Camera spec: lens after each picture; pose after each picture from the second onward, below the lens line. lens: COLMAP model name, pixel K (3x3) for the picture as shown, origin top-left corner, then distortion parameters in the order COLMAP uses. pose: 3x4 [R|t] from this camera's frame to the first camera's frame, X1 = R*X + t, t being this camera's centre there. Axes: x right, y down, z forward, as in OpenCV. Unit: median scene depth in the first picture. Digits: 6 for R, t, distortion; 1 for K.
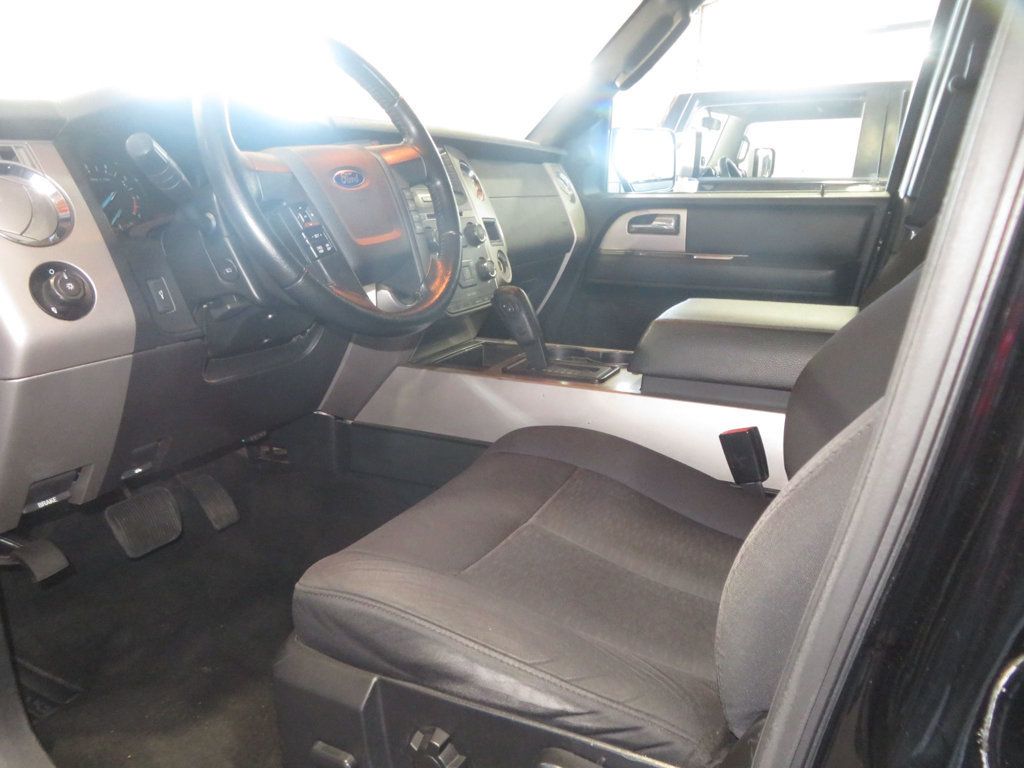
lens RADIAL K [[748.1, 0, 512.0], [0, 748.1, 384.0], [0, 0, 1]] dist [0.009712, 0.007953]
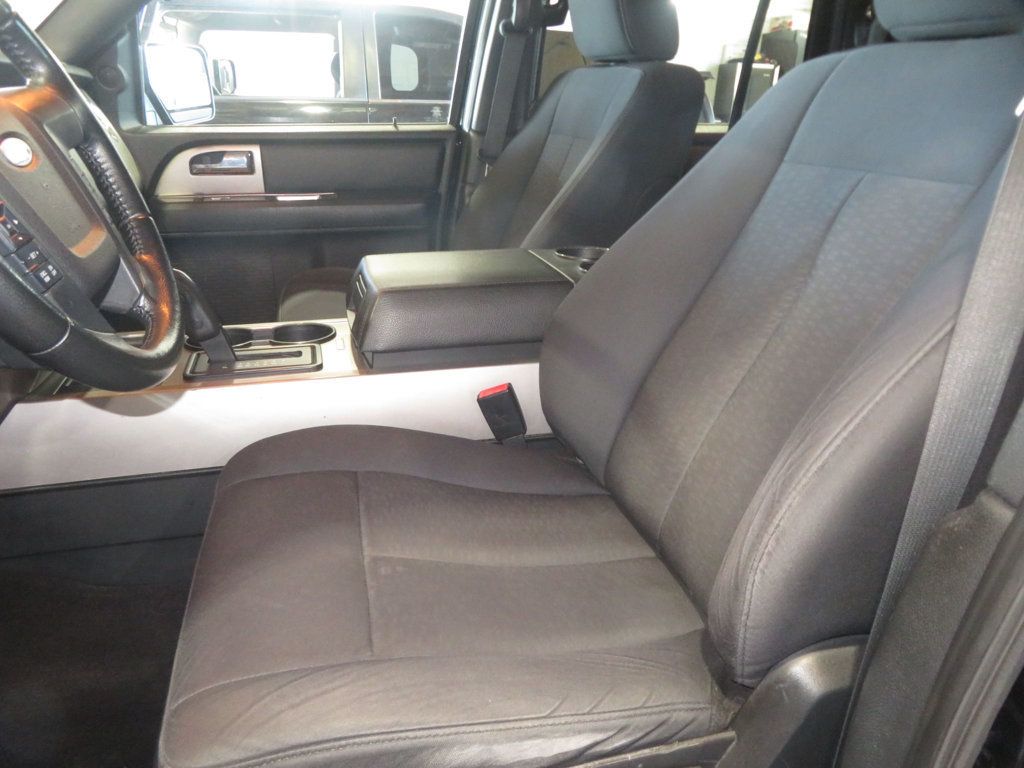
lens RADIAL K [[748.1, 0, 512.0], [0, 748.1, 384.0], [0, 0, 1]] dist [0.009712, 0.007953]
pose [[0.755703, -0.225804, 0.614756, -0.419069], [0.155670, 0.973712, 0.166289, -0.154634], [-0.636144, -0.029966, 0.770988, 0.295674]]
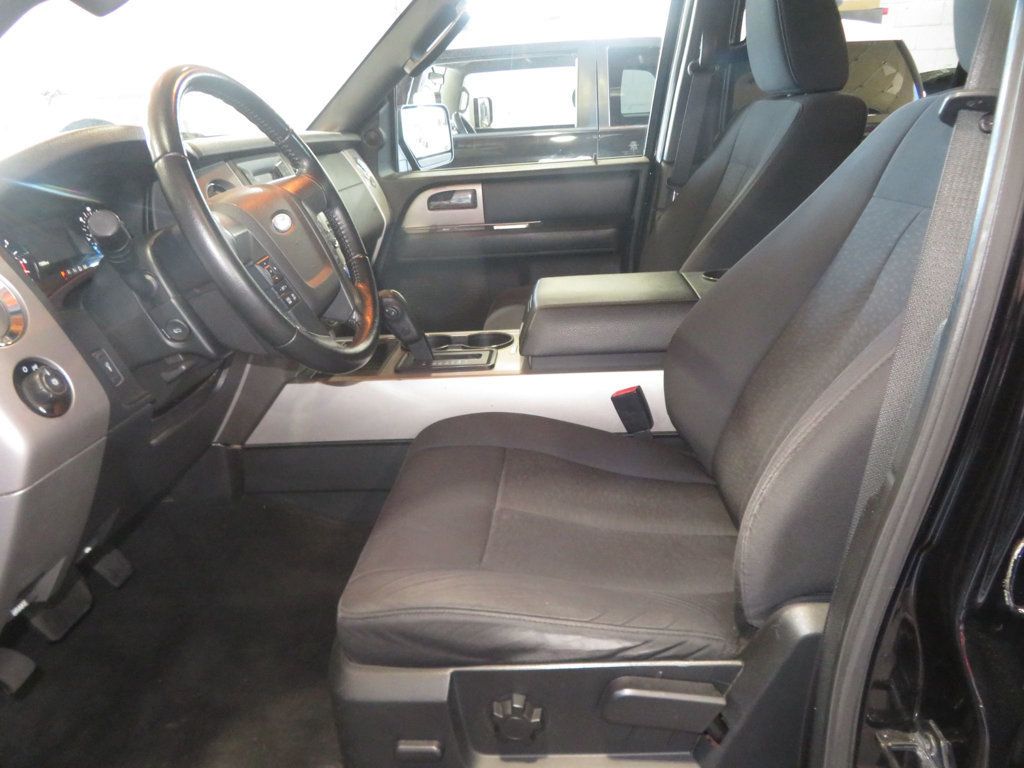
lens RADIAL K [[748.1, 0, 512.0], [0, 748.1, 384.0], [0, 0, 1]] dist [0.009712, 0.007953]
pose [[0.922884, -0.180067, 0.340382, -0.392220], [0.154814, 0.982850, 0.100193, -0.139301], [-0.352586, -0.039771, 0.934934, -0.092991]]
